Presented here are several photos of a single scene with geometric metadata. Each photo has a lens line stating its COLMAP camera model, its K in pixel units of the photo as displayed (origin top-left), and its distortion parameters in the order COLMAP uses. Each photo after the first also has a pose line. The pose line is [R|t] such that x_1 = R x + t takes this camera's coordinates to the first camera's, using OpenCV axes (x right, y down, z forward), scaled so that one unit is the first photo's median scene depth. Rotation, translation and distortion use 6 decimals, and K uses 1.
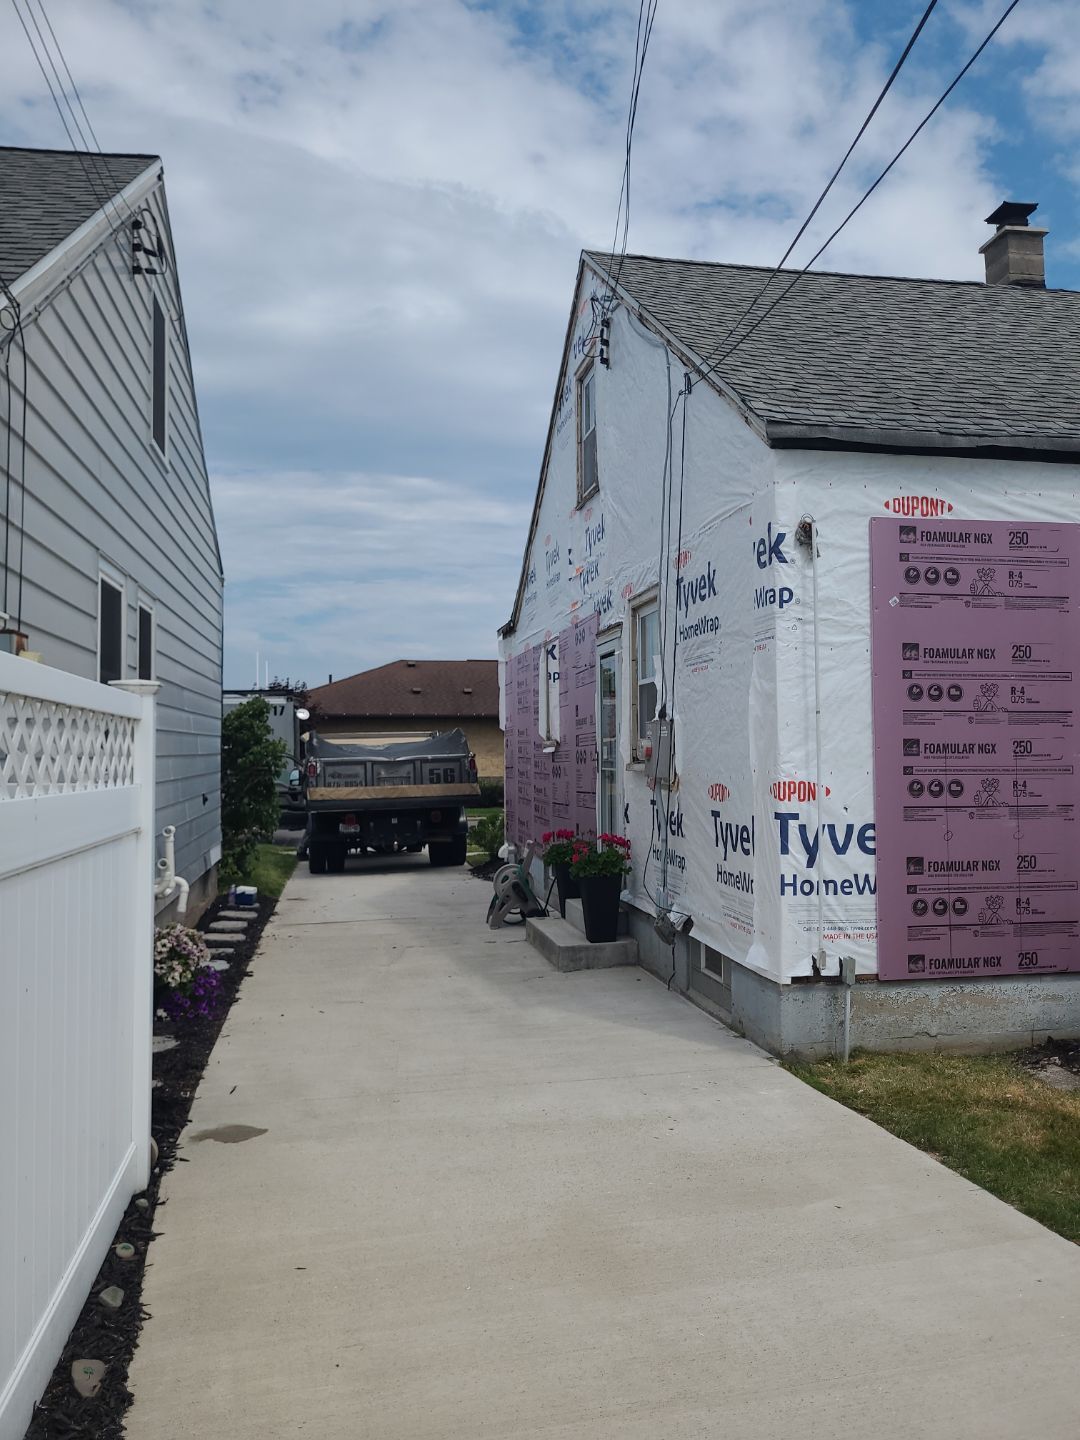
lens RADIAL K [[1090.6, 0, 558.9], [0, 1090.6, 713.8], [0, 0, 1]] dist [0.041565, -0.034647]
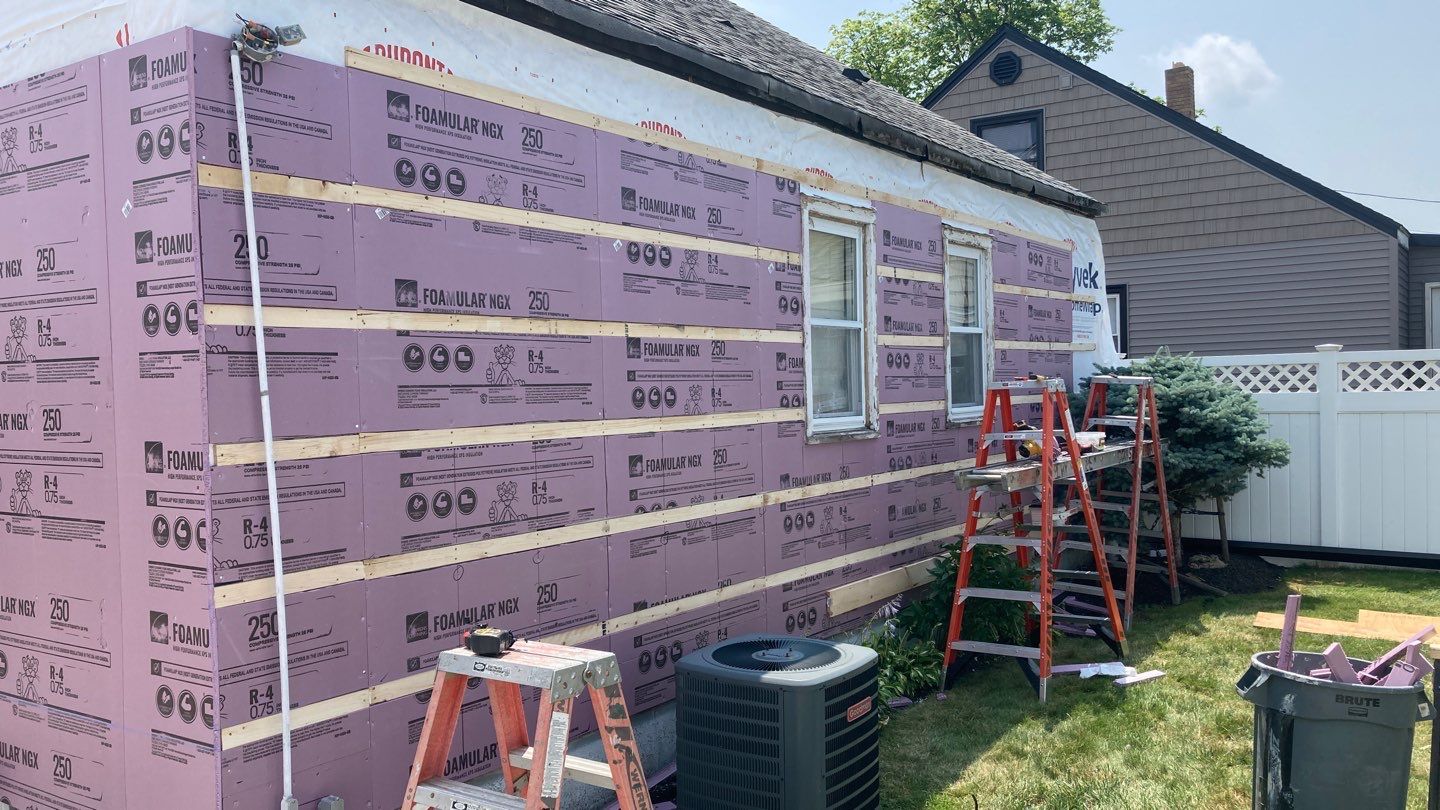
lens RADIAL K [[1177.9, 0, 719.0], [0, 1177.9, 417.6], [0, 0, 1]] dist [0.044130, -0.065885]
pose [[0.712366, -0.031061, 0.701121, -0.032663], [-0.002882, 0.998882, 0.047181, -0.017556], [-0.701802, -0.035631, 0.711480, 0.377587]]
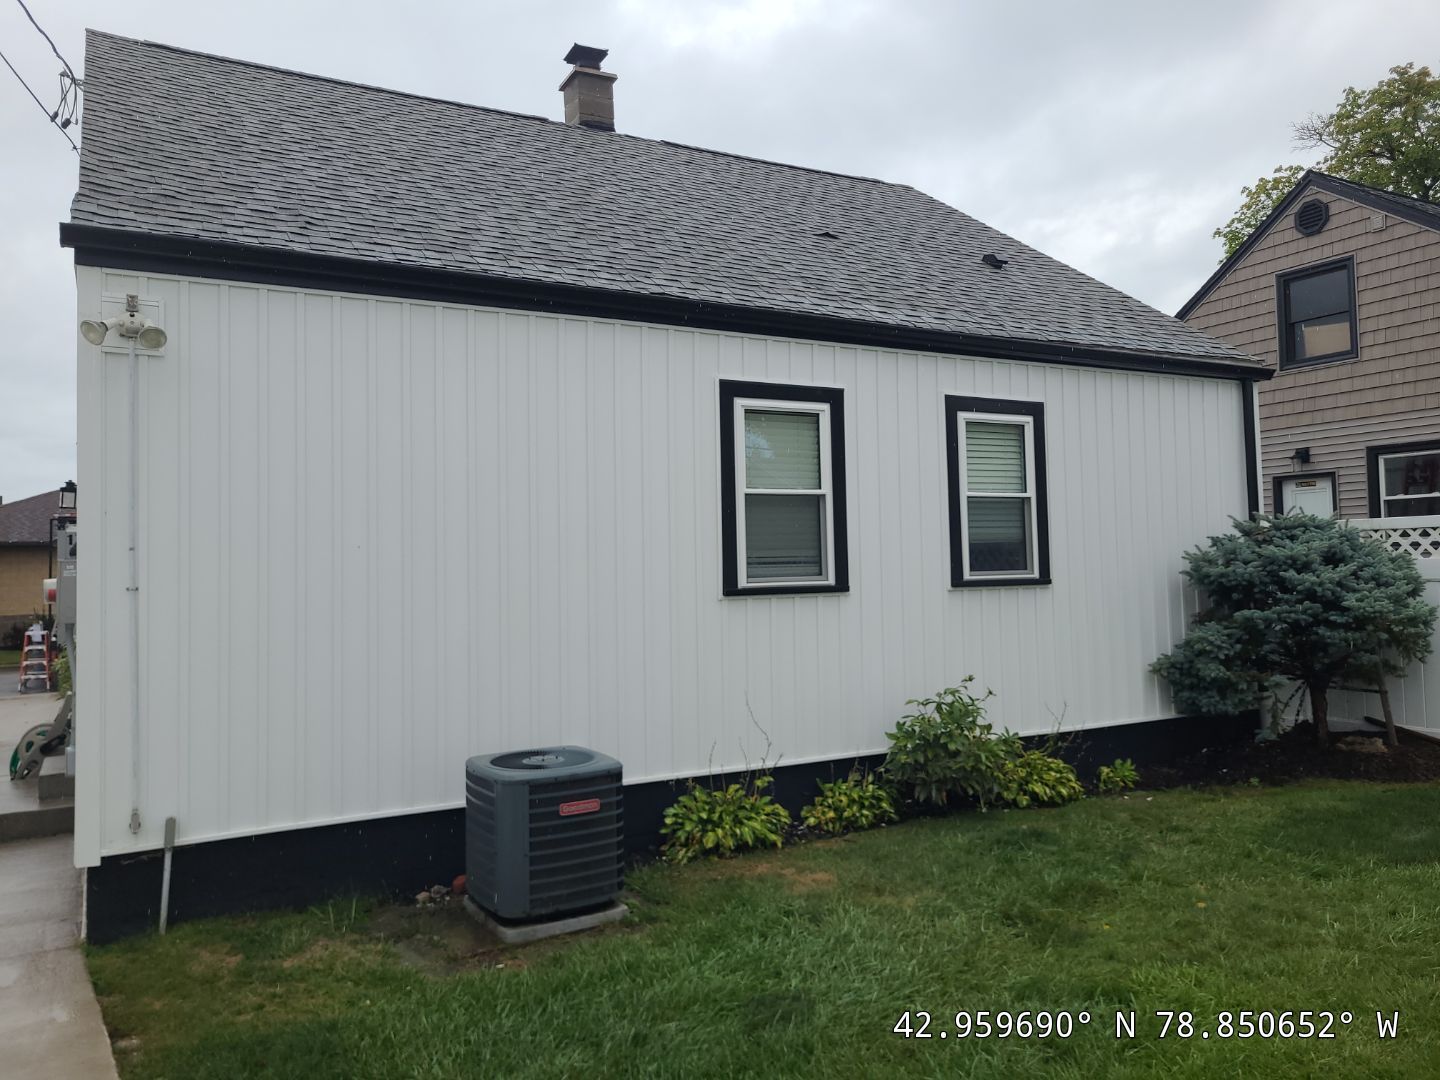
lens RADIAL K [[1090.6, 0, 699.3], [0, 1090.6, 517.6], [0, 0, 1]] dist [0.041565, -0.034647]
pose [[0.953749, -0.001654, 0.300601, 0.391308], [0.006738, 0.999851, -0.015878, -0.009295], [-0.300530, 0.017169, 0.953618, -0.010093]]
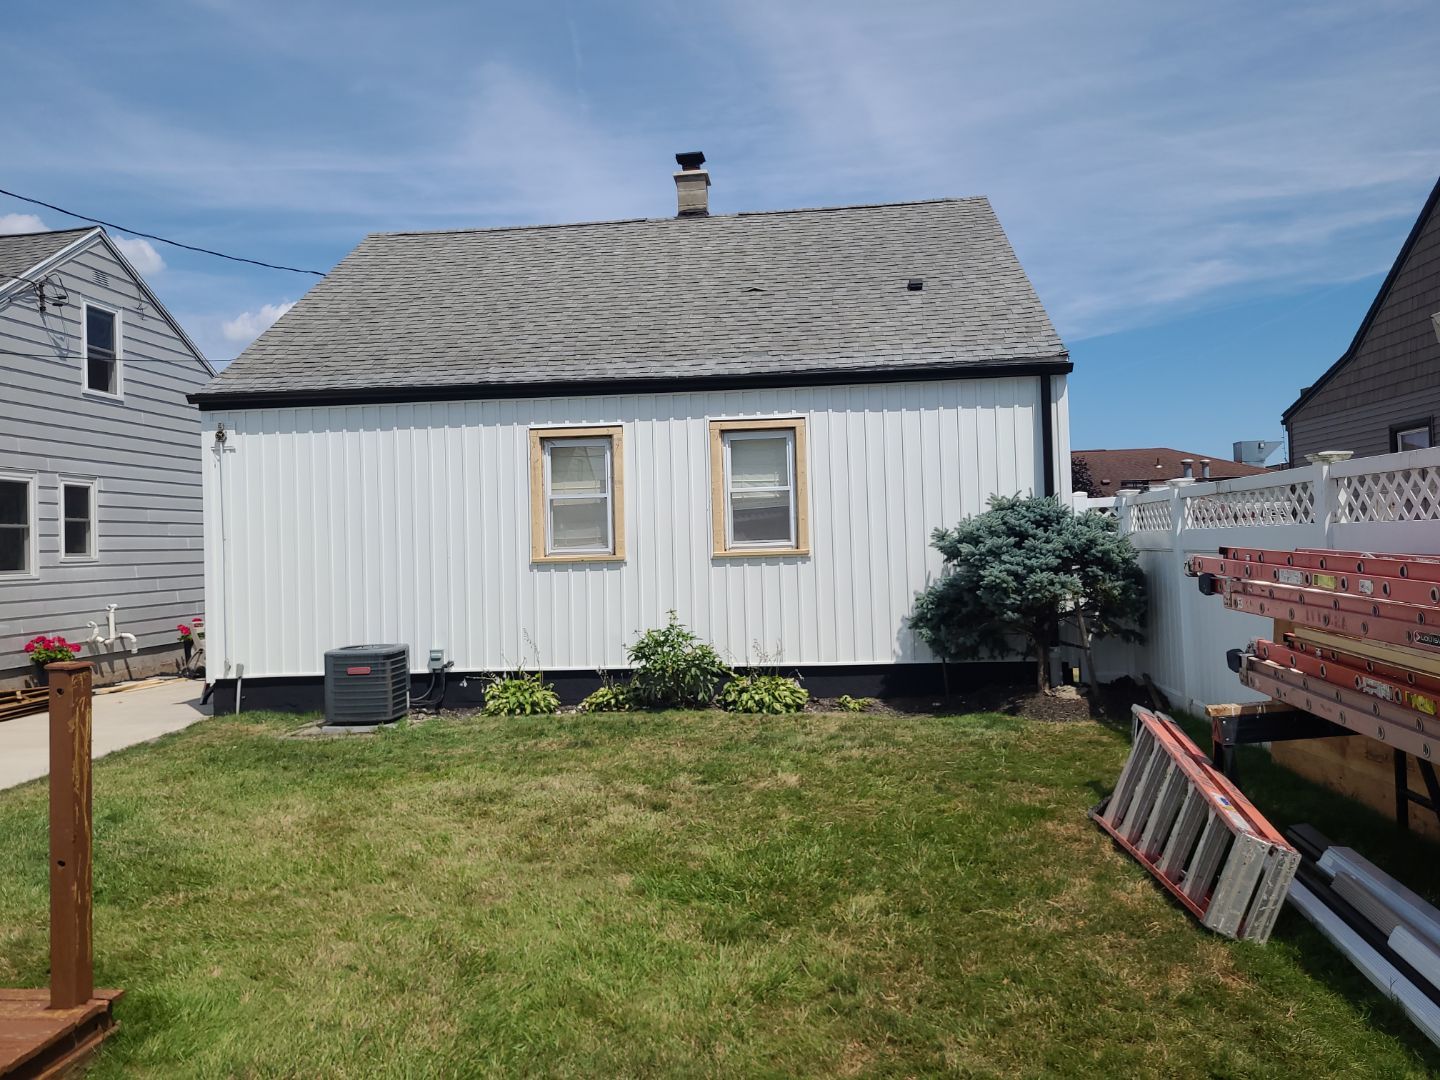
lens RADIAL K [[1090.6, 0, 710.0], [0, 1090.6, 516.3], [0, 0, 1]] dist [0.041565, -0.034647]
pose [[0.956158, -0.032336, -0.291060, 1.584833], [0.034197, 0.999414, 0.001309, -0.015421], [0.290848, -0.011205, 0.956704, -0.610448]]
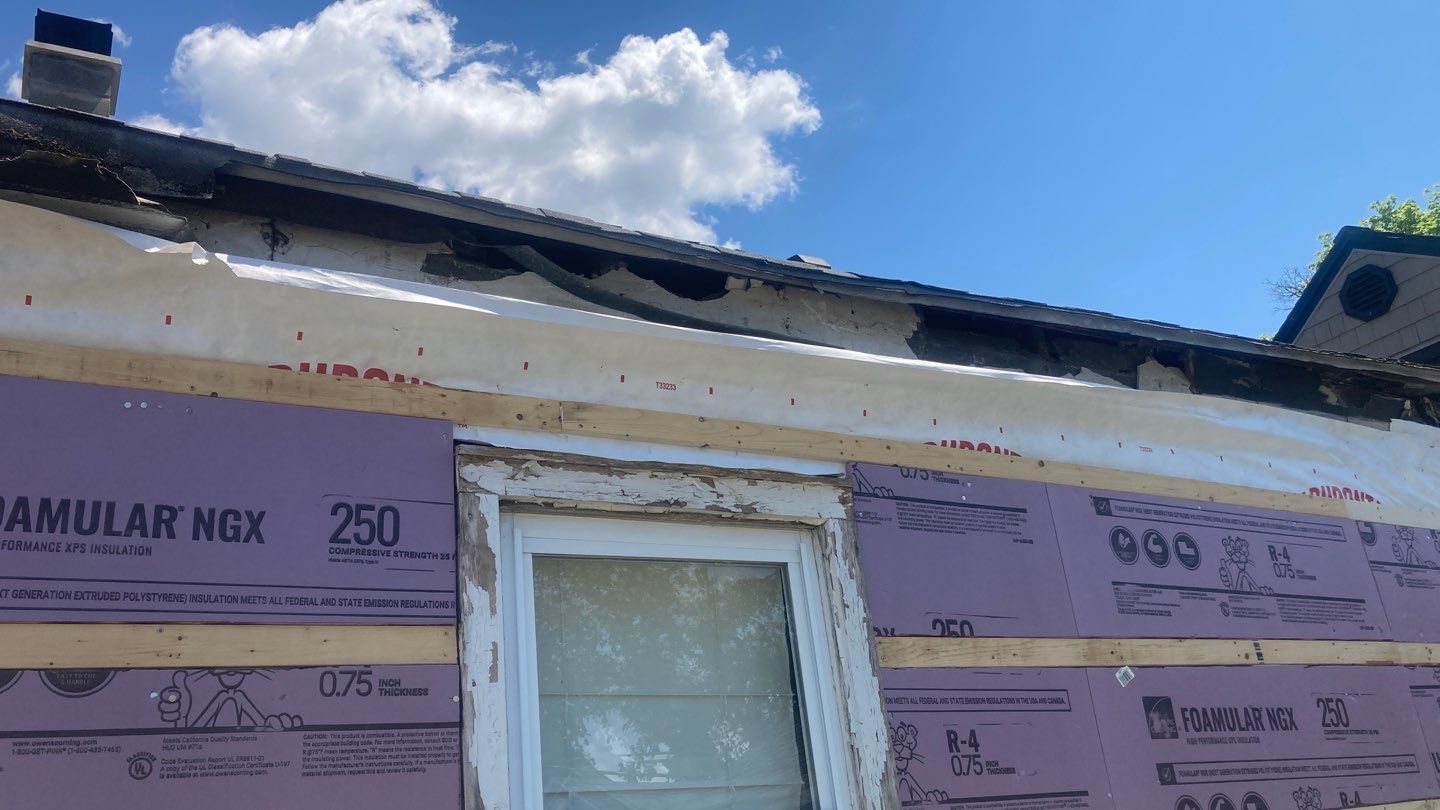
lens RADIAL K [[1177.9, 0, 690.8], [0, 1177.9, 404.2], [0, 0, 1]] dist [0.044130, -0.065885]
pose [[0.947920, 0.037500, 0.316293, 1.018488], [0.080348, 0.932774, -0.351392, -0.051018], [-0.308208, 0.358505, 0.881182, 0.802407]]
